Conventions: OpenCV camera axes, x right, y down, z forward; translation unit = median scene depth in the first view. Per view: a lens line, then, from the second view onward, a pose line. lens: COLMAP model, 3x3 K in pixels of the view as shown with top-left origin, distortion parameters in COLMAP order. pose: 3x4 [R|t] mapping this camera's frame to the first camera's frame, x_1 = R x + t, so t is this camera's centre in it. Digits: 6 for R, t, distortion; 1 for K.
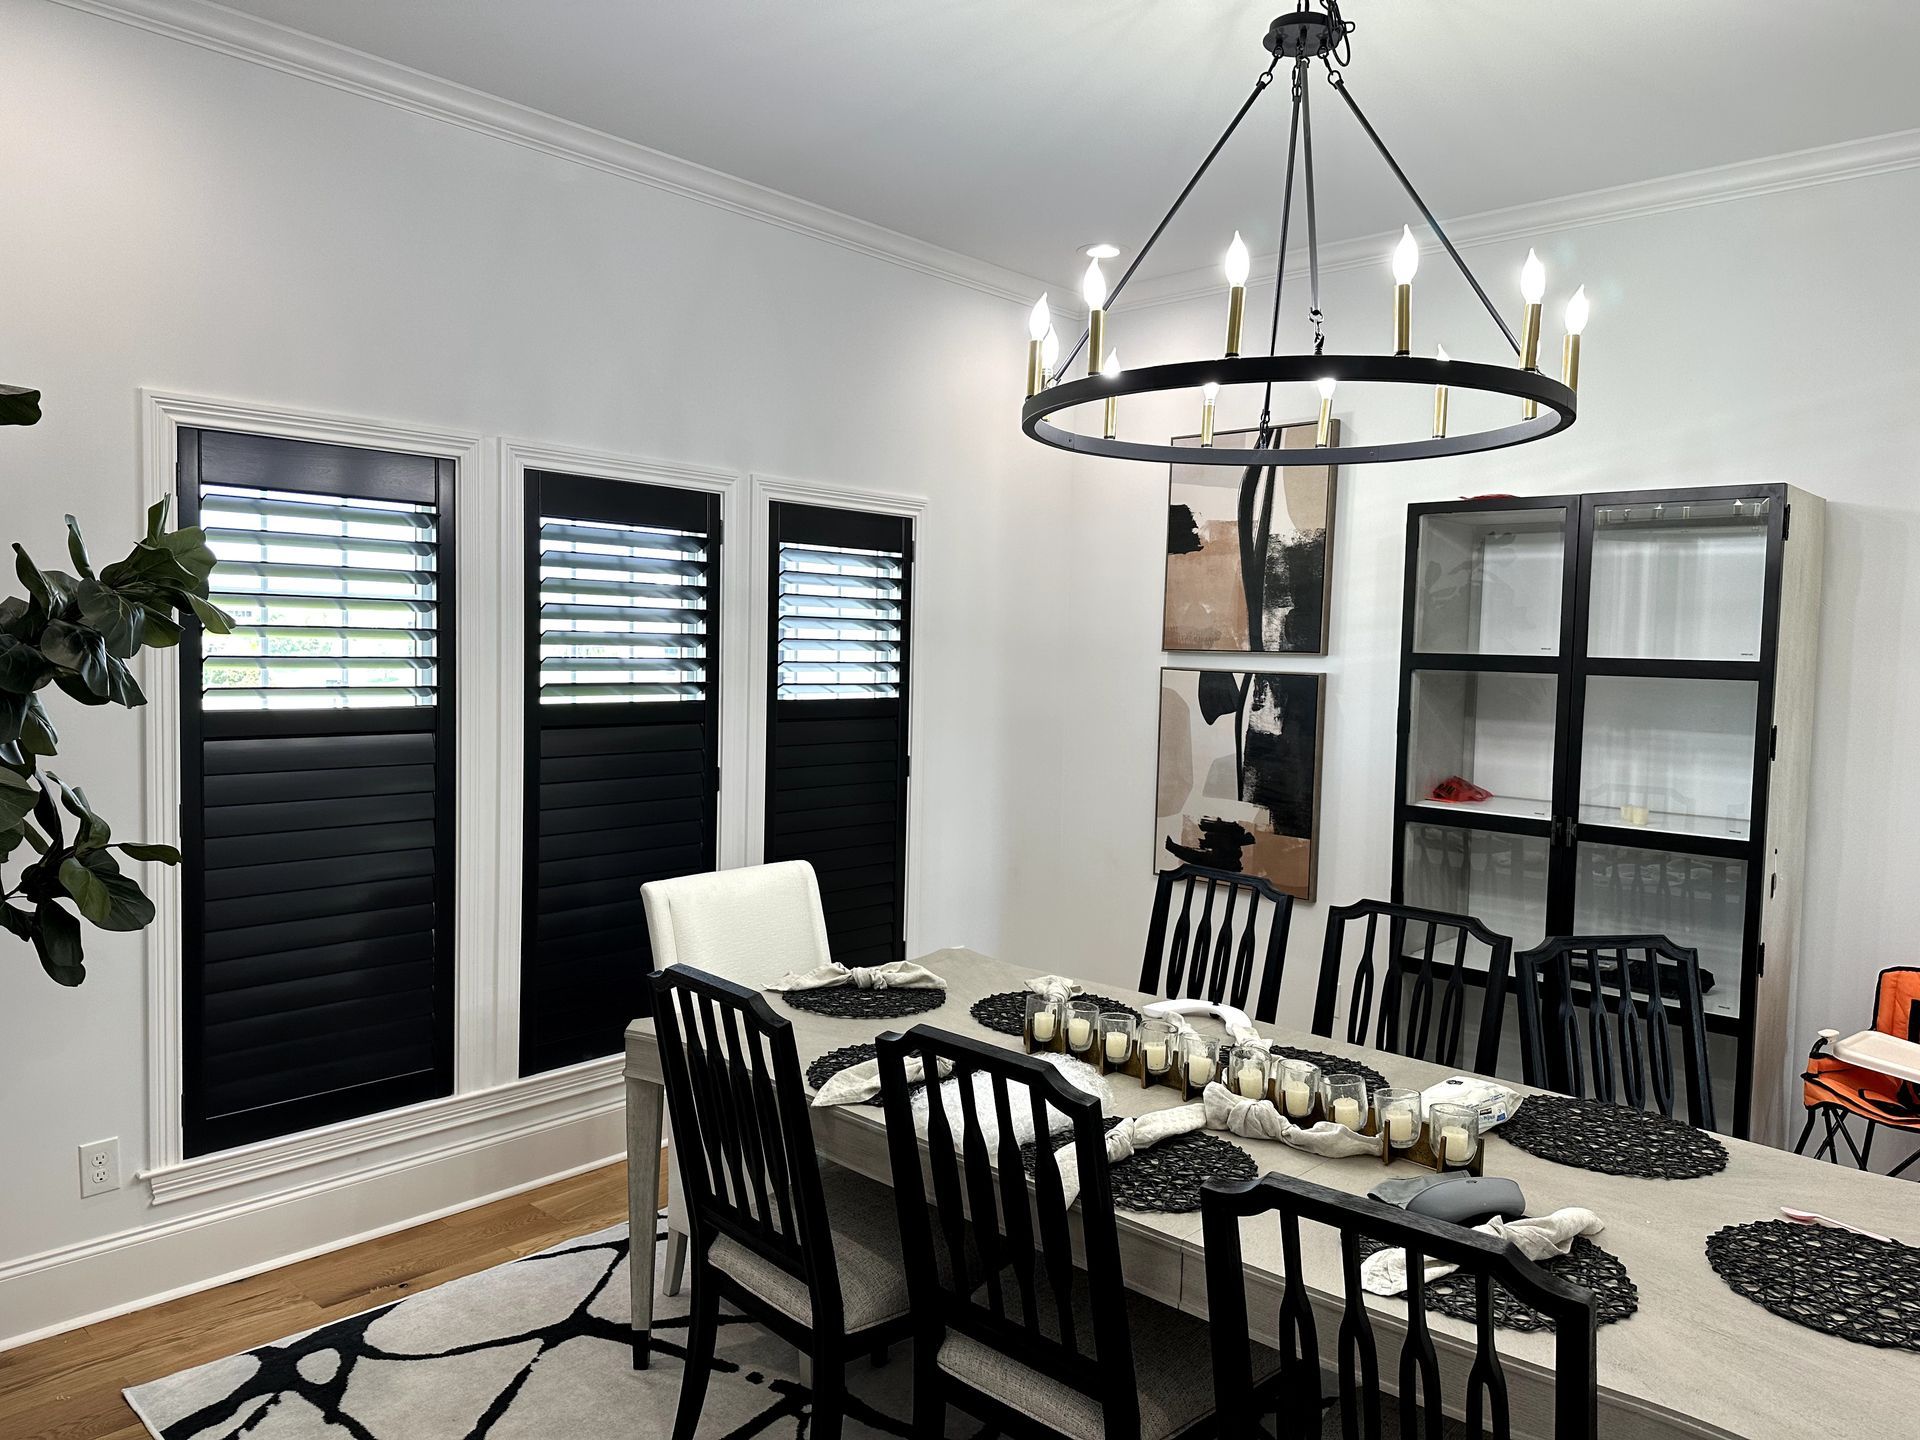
lens RADIAL K [[1336.4, 0, 959.3], [0, 1336.4, 722.3], [0, 0, 1]] dist [-0.000094, 0.000114]
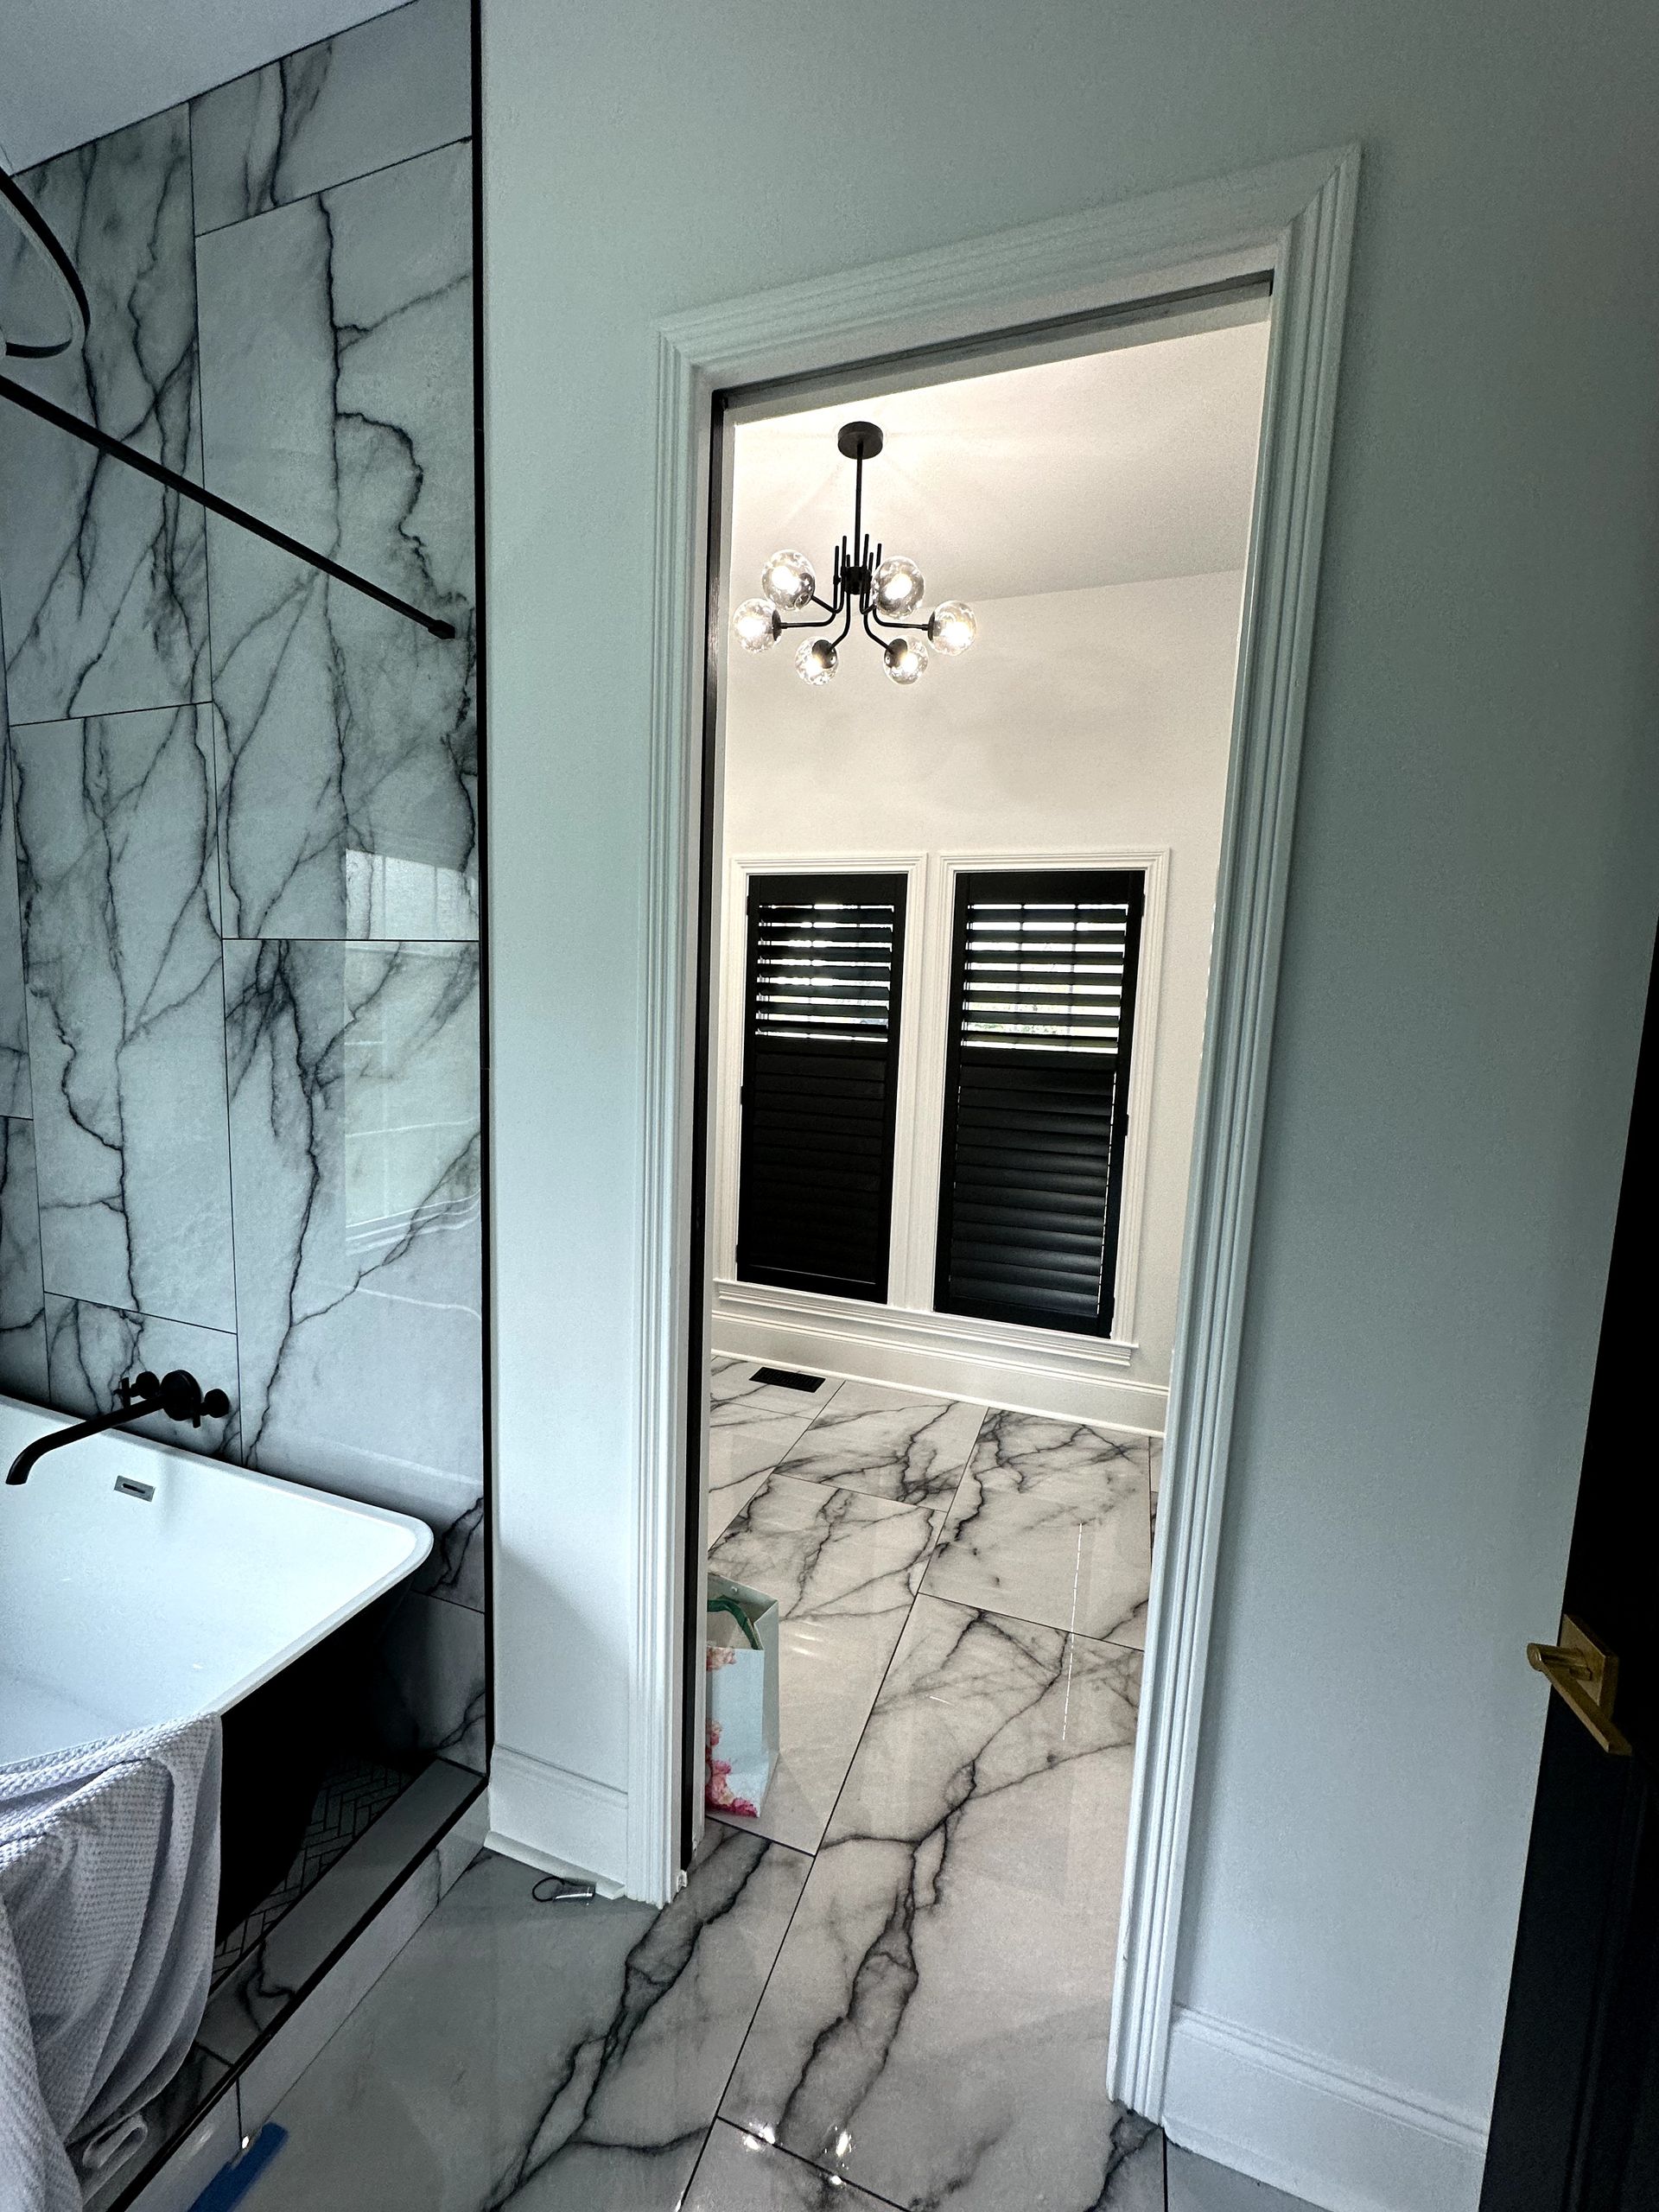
lens RADIAL K [[893.9, 0, 825.8], [0, 893.9, 1100.9], [0, 0, 1]] dist [0.000224, 0.000001]
pose [[0.381717, 0.100162, -0.918836, 0.487682], [-0.076043, 0.994144, 0.076780, -0.018664], [0.921146, 0.040563, 0.387098, 0.543144]]
